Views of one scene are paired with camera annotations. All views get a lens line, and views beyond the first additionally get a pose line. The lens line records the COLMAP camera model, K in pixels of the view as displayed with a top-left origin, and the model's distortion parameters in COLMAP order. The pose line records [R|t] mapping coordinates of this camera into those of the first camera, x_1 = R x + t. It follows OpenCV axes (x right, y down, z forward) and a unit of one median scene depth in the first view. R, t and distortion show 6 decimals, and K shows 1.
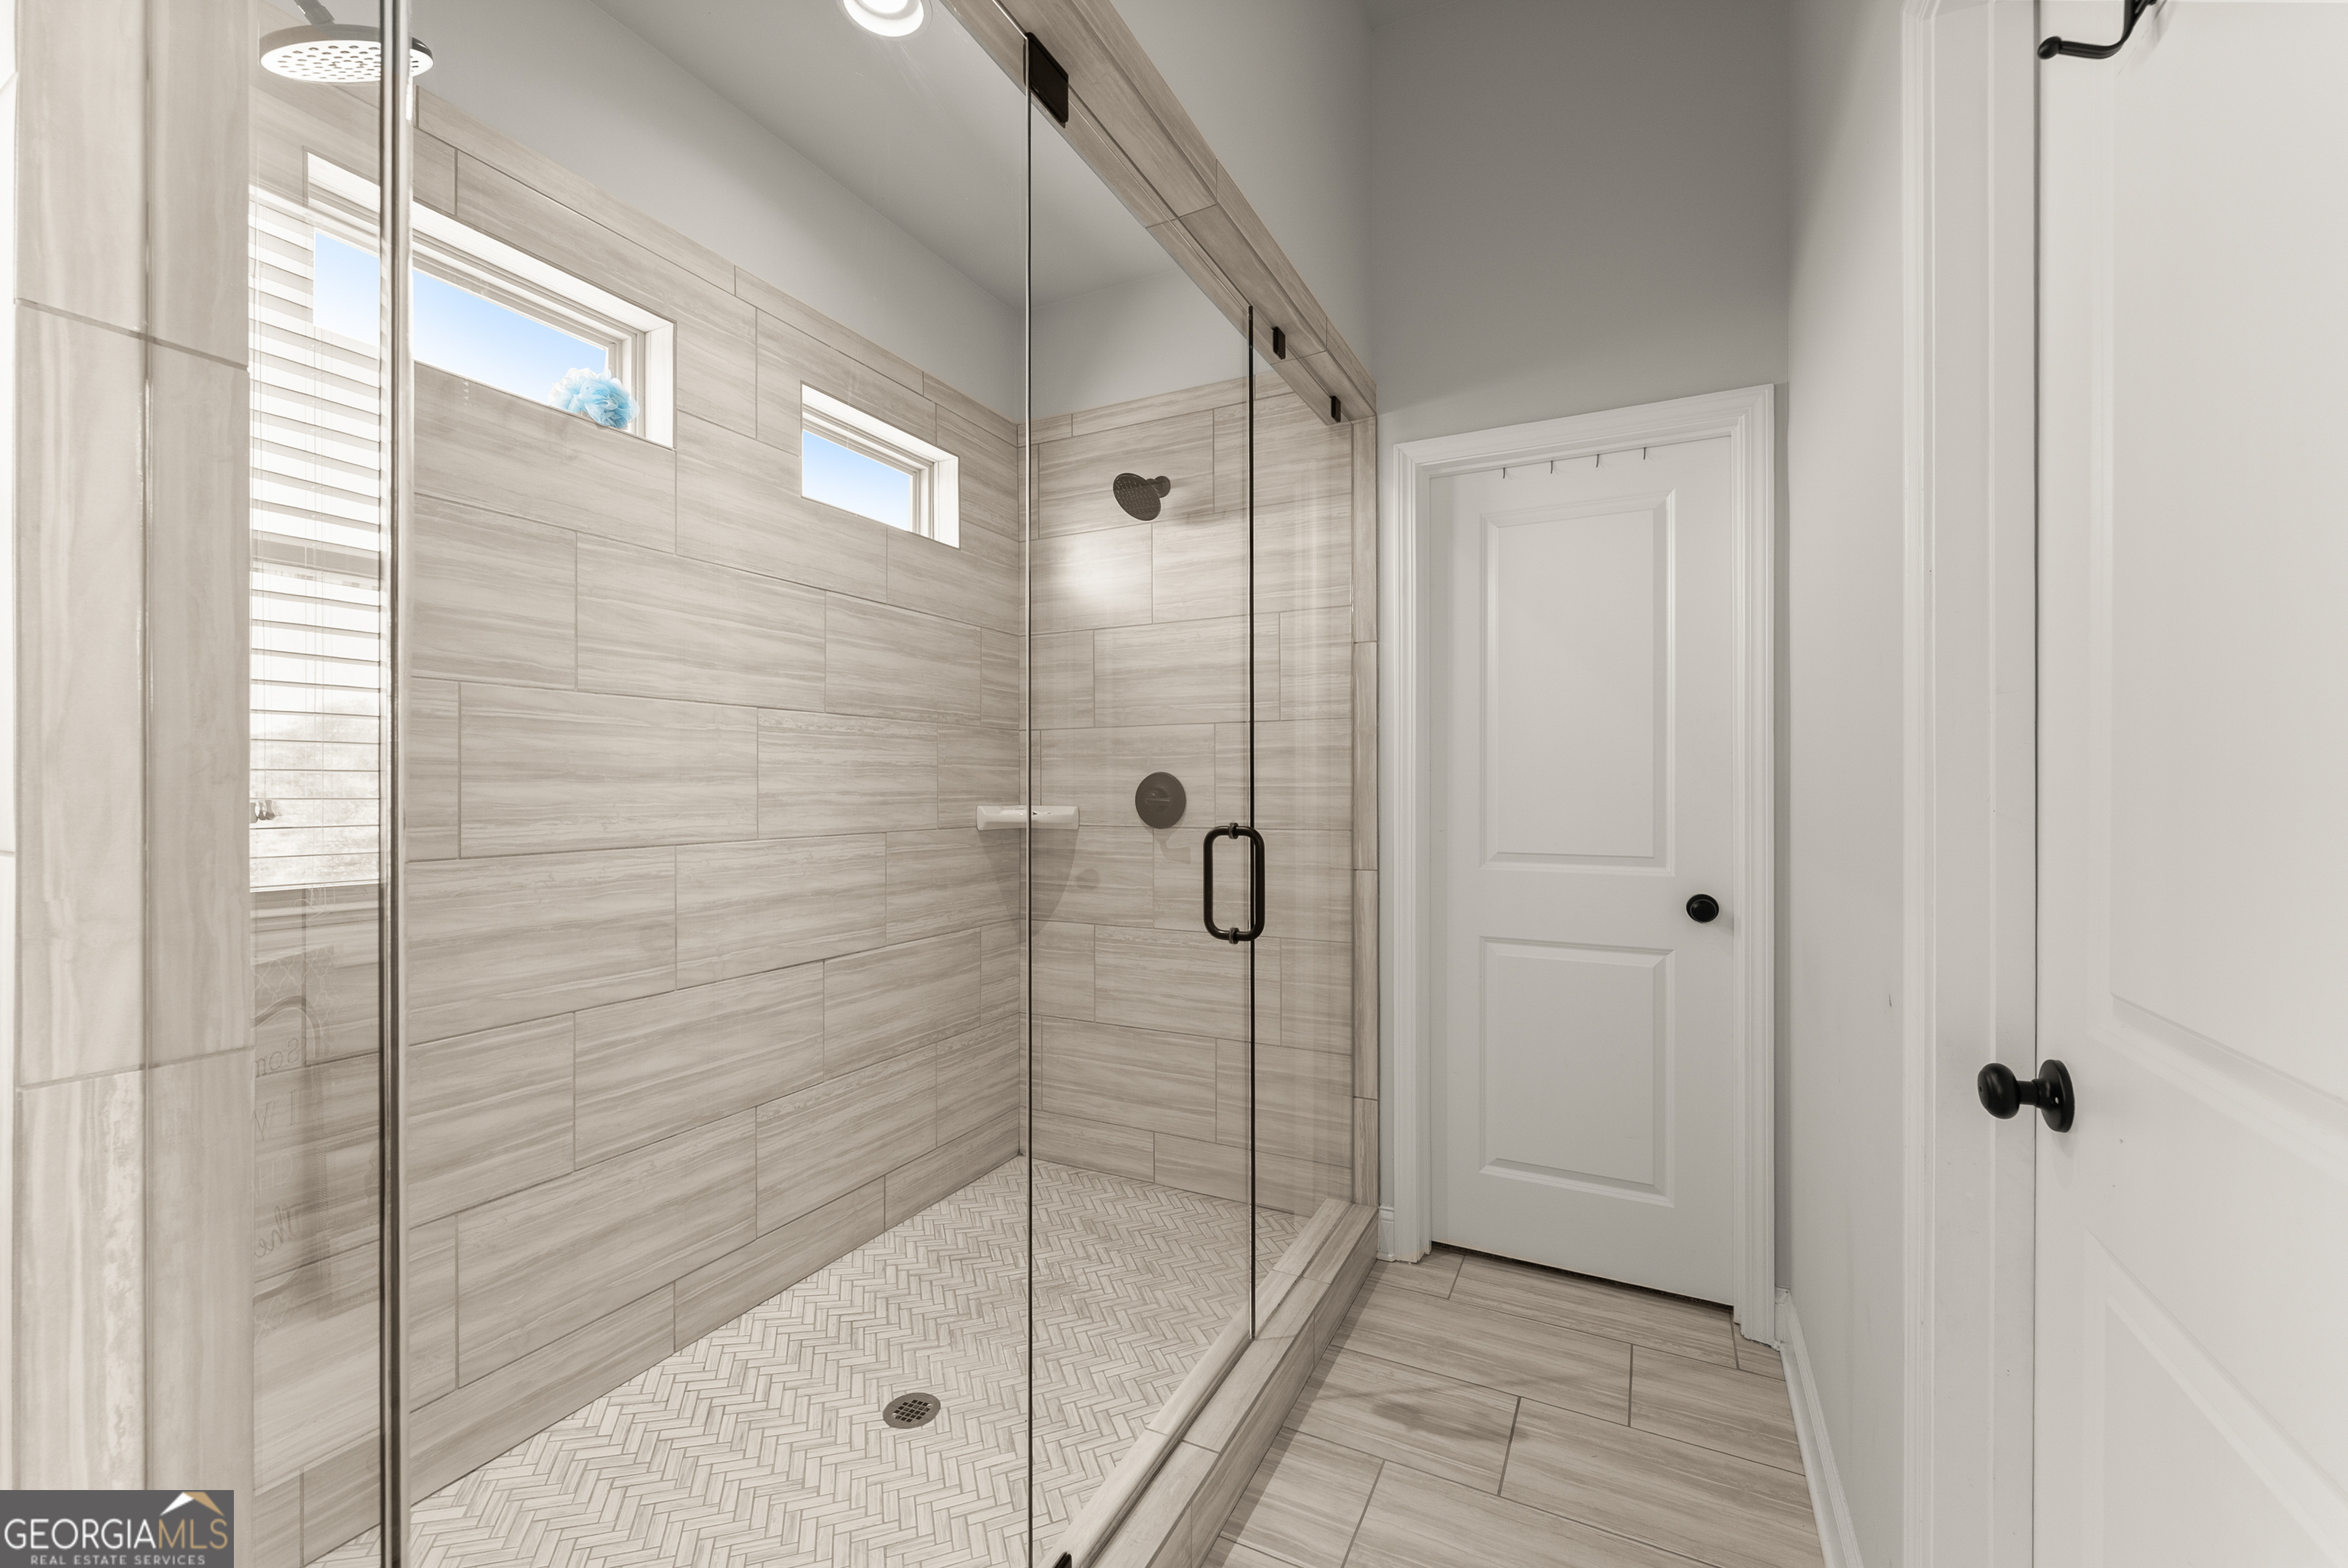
lens RADIAL K [[938.2, 0, 1166.4], [0, 938.2, 790.5], [0, 0, 1]] dist [-0.002449, 0.000315]
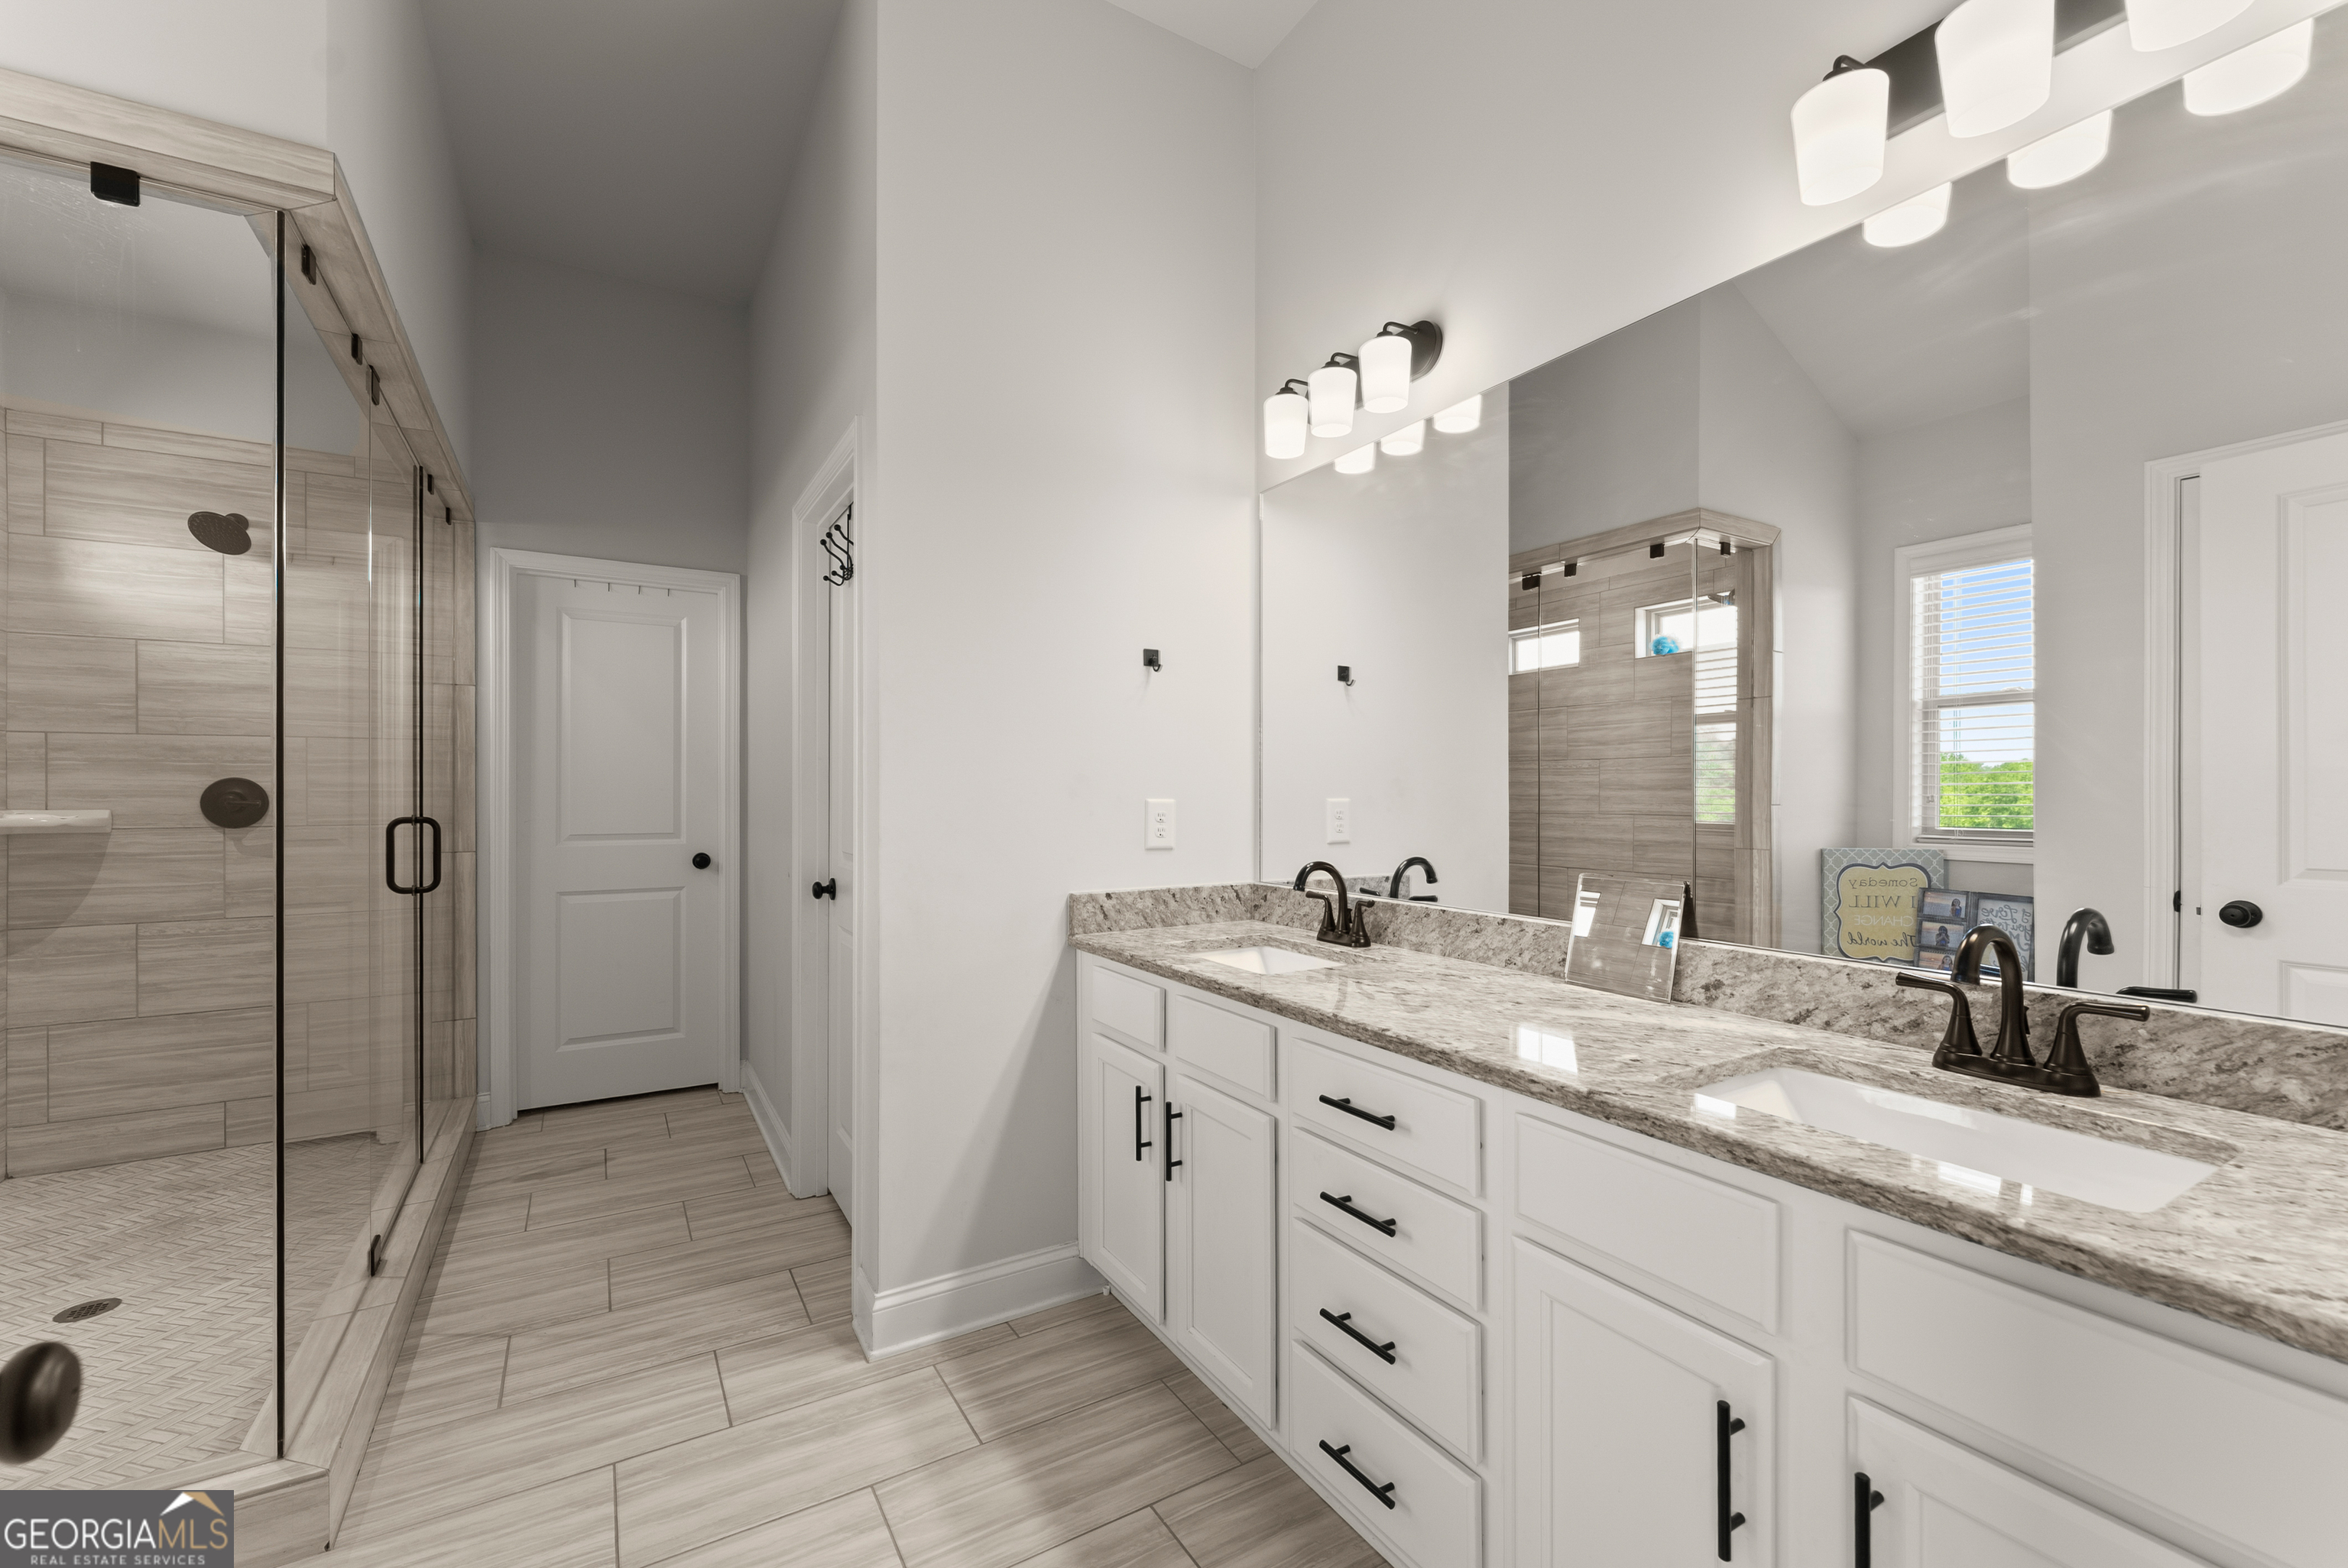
lens RADIAL K [[965.9, 0, 1174.0], [0, 965.9, 784.0], [0, 0, 1]] dist [-0.001888, 0.004152]
pose [[0.523841, 0.007154, 0.851786, -0.452692], [0.003286, 0.999940, -0.010419, 0.004060], [-0.851810, 0.008257, 0.523786, -0.626031]]
